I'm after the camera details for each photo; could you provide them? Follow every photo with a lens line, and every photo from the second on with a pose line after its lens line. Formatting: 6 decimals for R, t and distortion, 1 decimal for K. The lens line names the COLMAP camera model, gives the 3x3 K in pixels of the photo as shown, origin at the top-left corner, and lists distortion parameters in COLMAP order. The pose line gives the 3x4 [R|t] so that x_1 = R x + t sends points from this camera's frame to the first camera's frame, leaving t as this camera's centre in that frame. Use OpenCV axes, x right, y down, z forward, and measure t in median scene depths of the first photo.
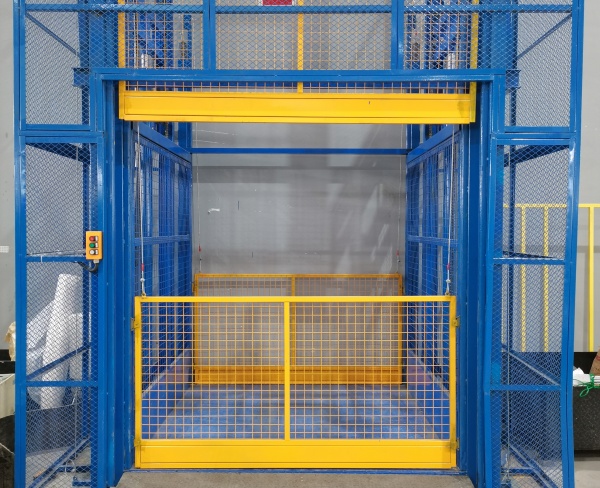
lens RADIAL K [[596.3, 0, 310.9], [0, 596.3, 243.9], [0, 0, 1]] dist [0.002014, 0.002616]
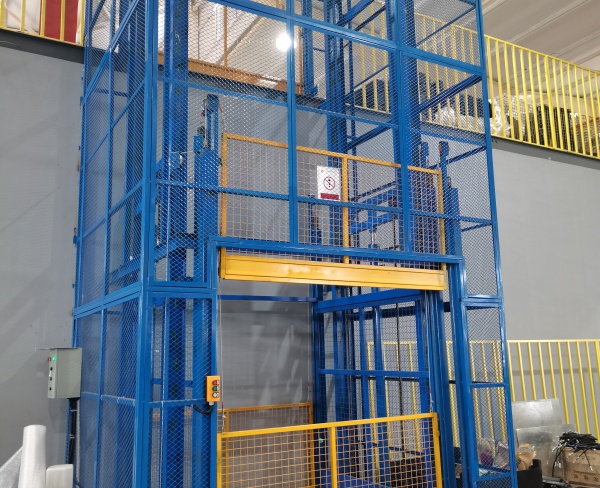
lens RADIAL K [[612.1, 0, 300.0], [0, 612.1, 244.0], [0, 0, 1]] dist [0.085680, -0.005150]
pose [[0.870565, 0.063719, 0.487910, -0.699665], [0.040978, 0.978747, -0.200938, -0.018454], [-0.490344, 0.194923, 0.849452, -0.126482]]
